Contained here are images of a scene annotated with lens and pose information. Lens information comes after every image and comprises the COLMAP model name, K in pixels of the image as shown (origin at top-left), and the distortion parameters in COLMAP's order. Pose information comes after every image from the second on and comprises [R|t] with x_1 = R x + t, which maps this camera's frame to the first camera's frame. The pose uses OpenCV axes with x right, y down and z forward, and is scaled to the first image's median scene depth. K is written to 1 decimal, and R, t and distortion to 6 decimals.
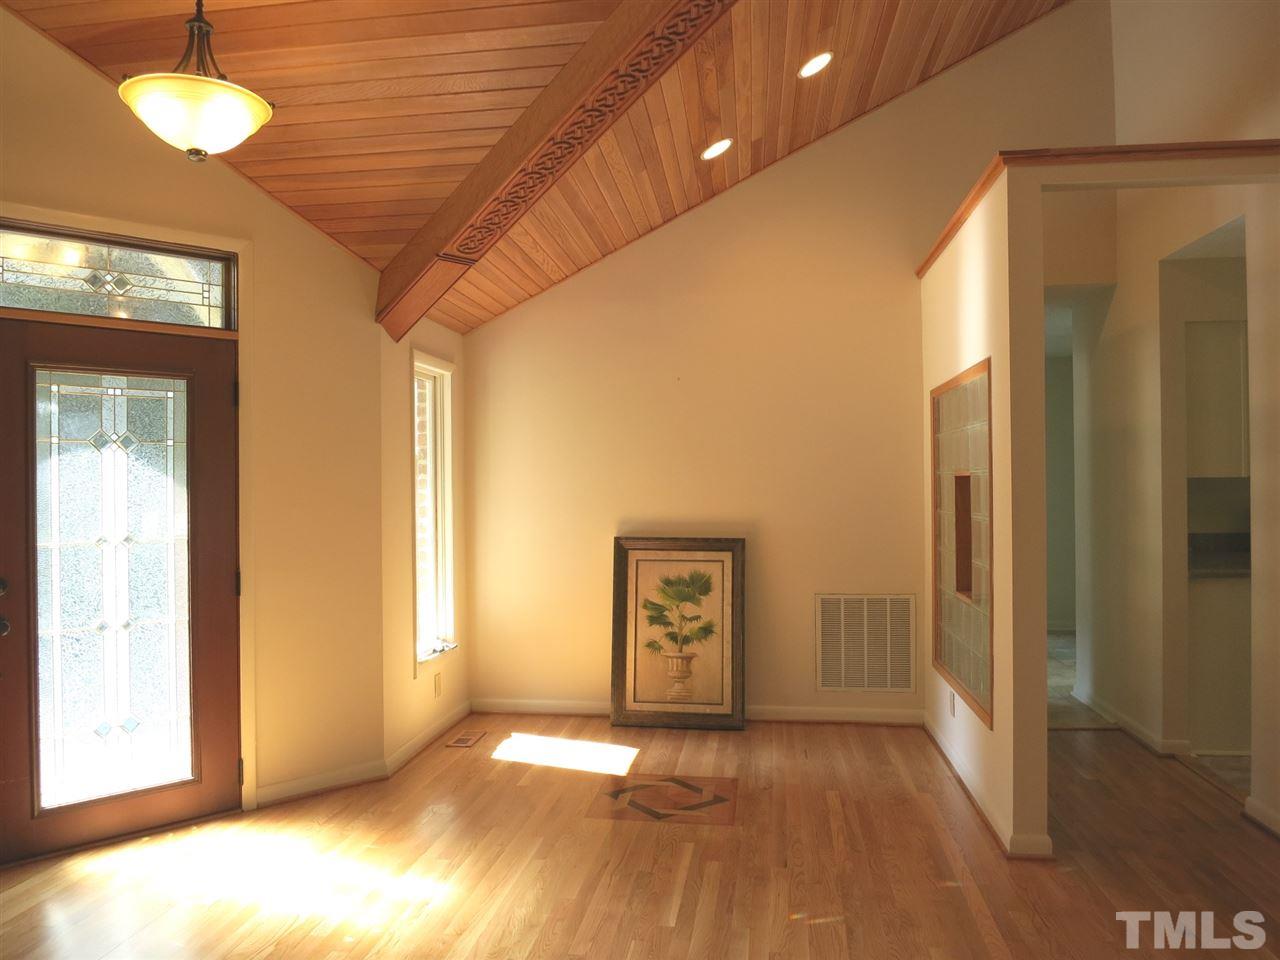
lens RADIAL K [[927.7, 0, 631.2], [0, 927.7, 481.1], [0, 0, 1]] dist [-0.046718, -0.002506]
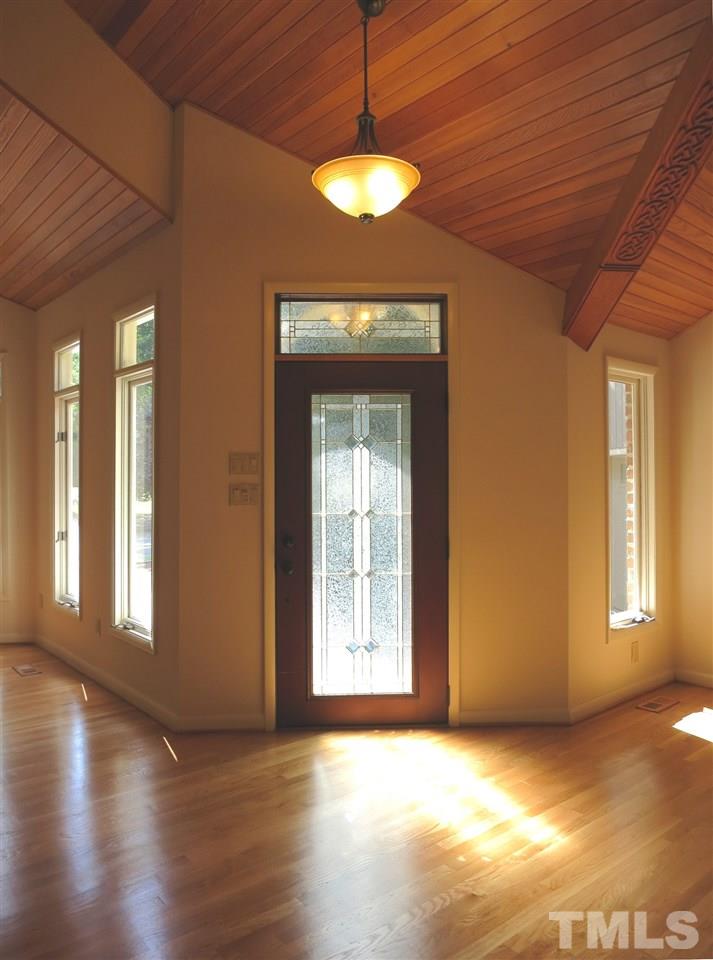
lens RADIAL K [[695.8, 0, 358.6], [0, 695.8, 478.5], [0, 0, 1]] dist [-0.046718, -0.002506]
pose [[0.742954, 0.002778, -0.669337, 0.137074], [-0.000788, 0.999994, 0.003275, 0.008513], [0.669342, -0.001905, 0.742952, 0.198187]]
